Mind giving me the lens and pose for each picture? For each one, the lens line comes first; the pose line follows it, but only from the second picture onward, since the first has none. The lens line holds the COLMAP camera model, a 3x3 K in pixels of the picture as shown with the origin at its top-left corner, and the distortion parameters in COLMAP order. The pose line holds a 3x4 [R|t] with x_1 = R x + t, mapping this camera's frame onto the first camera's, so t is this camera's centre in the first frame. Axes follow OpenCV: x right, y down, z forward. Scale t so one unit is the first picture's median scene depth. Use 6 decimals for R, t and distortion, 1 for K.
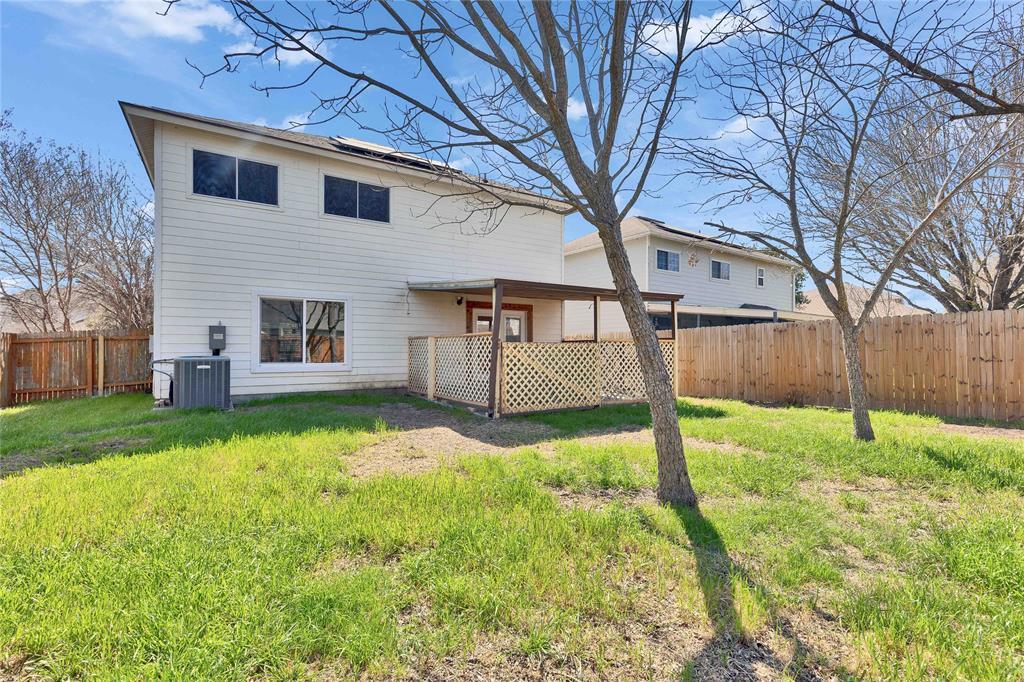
lens RADIAL K [[462.7, 0, 512.0], [0, 462.7, 341.0], [0, 0, 1]] dist [0.001750, -0.000123]
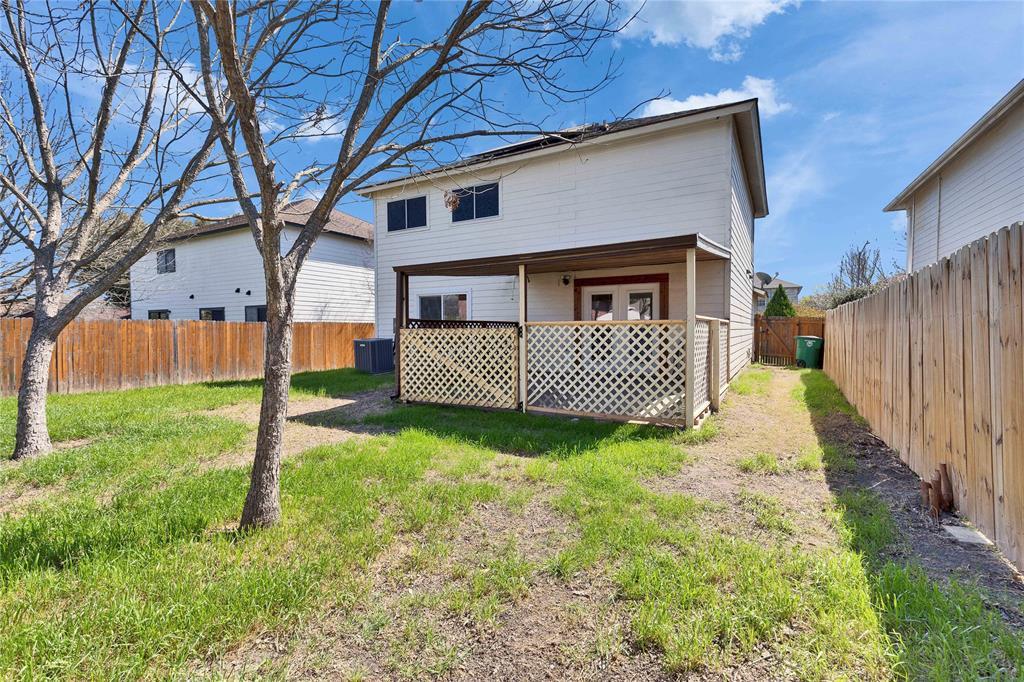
lens RADIAL K [[462.7, 0, 512.0], [0, 462.7, 341.0], [0, 0, 1]] dist [0.001750, -0.000123]
pose [[0.467035, 0.015044, -0.884111, 0.912129], [0.021832, 0.999354, 0.028537, 0.005431], [0.883969, -0.032630, 0.466405, 0.686163]]
